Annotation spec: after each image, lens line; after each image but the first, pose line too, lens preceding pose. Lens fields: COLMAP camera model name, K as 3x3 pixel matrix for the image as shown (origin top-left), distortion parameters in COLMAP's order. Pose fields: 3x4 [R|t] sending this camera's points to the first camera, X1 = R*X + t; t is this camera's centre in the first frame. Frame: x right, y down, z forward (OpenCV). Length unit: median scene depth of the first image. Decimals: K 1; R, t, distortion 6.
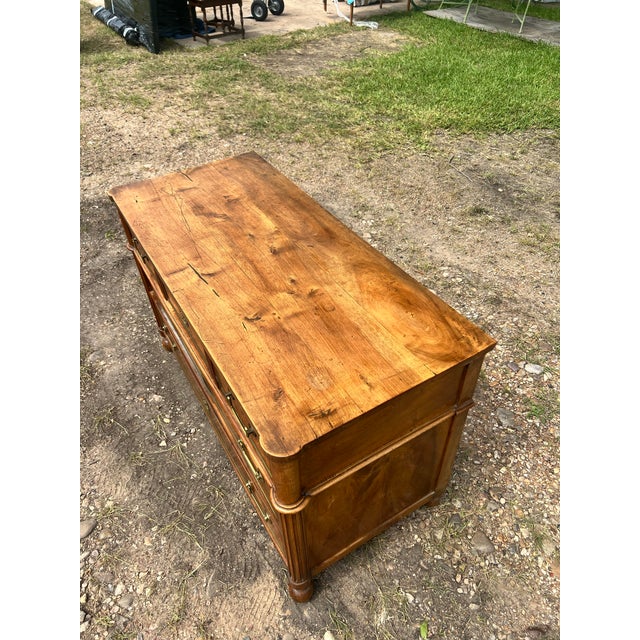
lens RADIAL K [[487.1, 0, 322.5], [0, 487.1, 313.7], [0, 0, 1]] dist [0.040699, -0.037877]
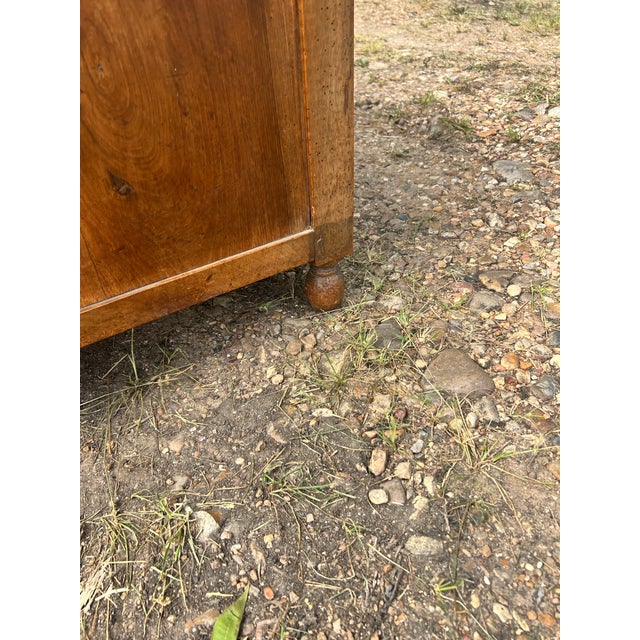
lens RADIAL K [[487.8, 0, 314.0], [0, 487.8, 318.4], [0, 0, 1]] dist [0.044497, -0.052481]
pose [[0.999573, -0.026482, -0.012378, 0.231101], [0.026270, 0.999510, -0.017031, 0.430007], [0.012823, 0.016698, 0.999778, 0.659543]]
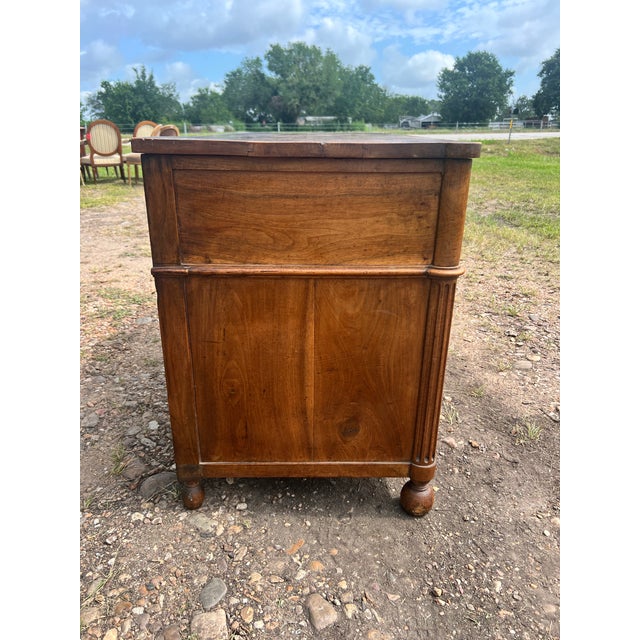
lens RADIAL K [[483.6, 0, 321.5], [0, 483.6, 321.0], [0, 0, 1]] dist [0.029752, -0.032877]
pose [[-0.857417, -0.178720, 0.482593, -0.622190], [0.347321, 0.491016, 0.798919, -0.655481], [-0.379744, 0.852621, -0.358932, 1.524204]]
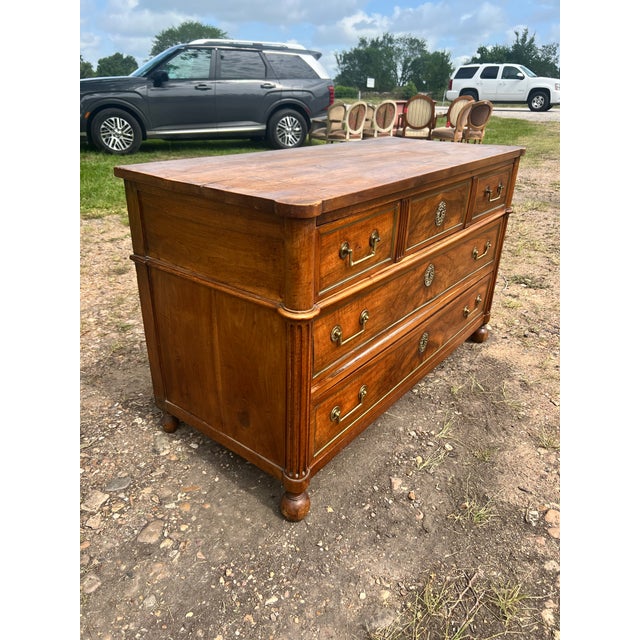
lens RADIAL K [[483.6, 0, 321.5], [0, 483.6, 321.0], [0, 0, 1]] dist [0.029752, -0.032877]
pose [[-0.359545, -0.395923, 0.844969, -1.003075], [0.603321, 0.592157, 0.534185, -0.481158], [-0.711851, 0.701851, 0.025961, 1.179672]]
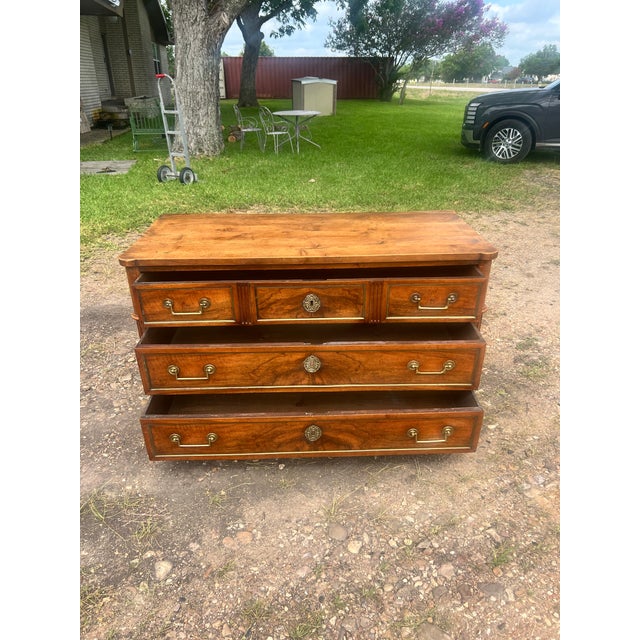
lens RADIAL K [[483.6, 0, 321.5], [0, 483.6, 321.0], [0, 0, 1]] dist [0.029752, -0.032877]
pose [[0.499880, -0.382979, 0.776819, -1.128971], [0.571790, 0.819604, 0.036128, 0.037413], [-0.650520, 0.426117, 0.628687, 0.235264]]
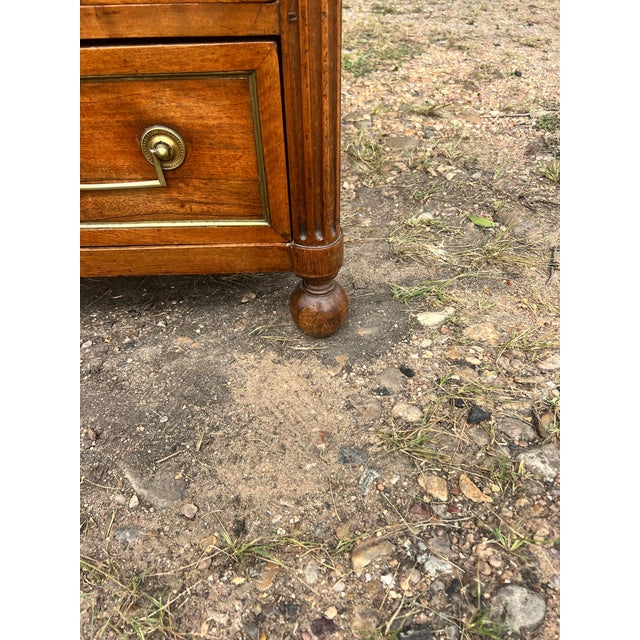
lens RADIAL K [[483.6, 0, 321.5], [0, 483.6, 321.0], [0, 0, 1]] dist [0.029752, -0.032877]
pose [[0.513488, -0.559274, 0.650802, -0.296943], [0.571019, 0.788828, 0.227350, 0.441115], [-0.640522, 0.254879, 0.724409, 0.651436]]
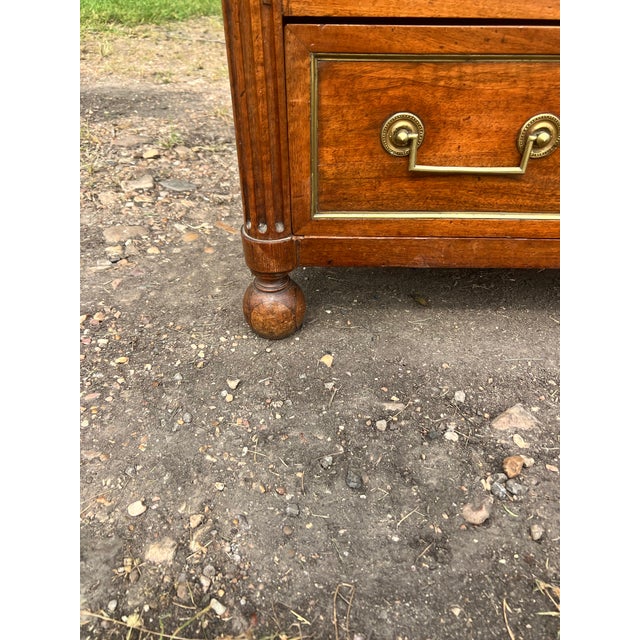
lens RADIAL K [[483.6, 0, 321.5], [0, 483.6, 321.0], [0, 0, 1]] dist [0.029752, -0.032877]
pose [[0.541562, -0.501211, 0.674906, -0.686304], [0.556033, 0.815695, 0.159592, 0.054067], [-0.630506, 0.288841, 0.720439, 1.144444]]
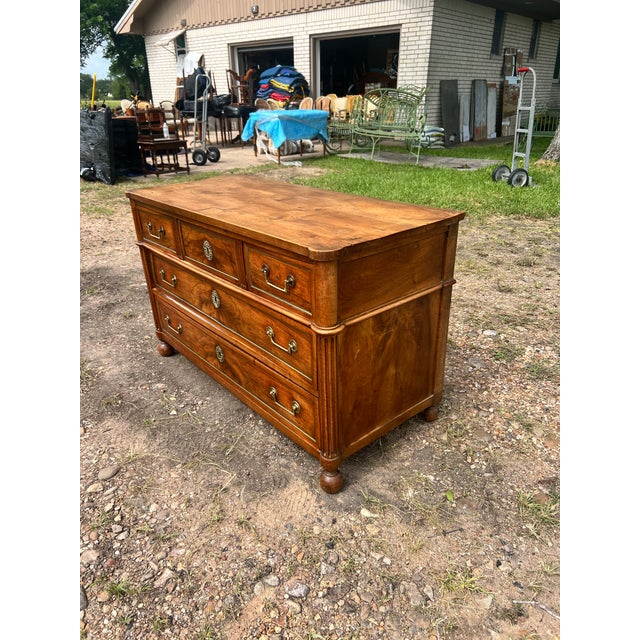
lens RADIAL K [[487.8, 0, 314.0], [0, 487.8, 318.4], [0, 0, 1]] dist [0.044497, -0.052481]
pose [[0.988531, -0.075489, 0.130795, -0.179436], [0.110478, 0.951980, -0.285533, 0.485934], [-0.102959, 0.296708, 0.949402, -0.101086]]
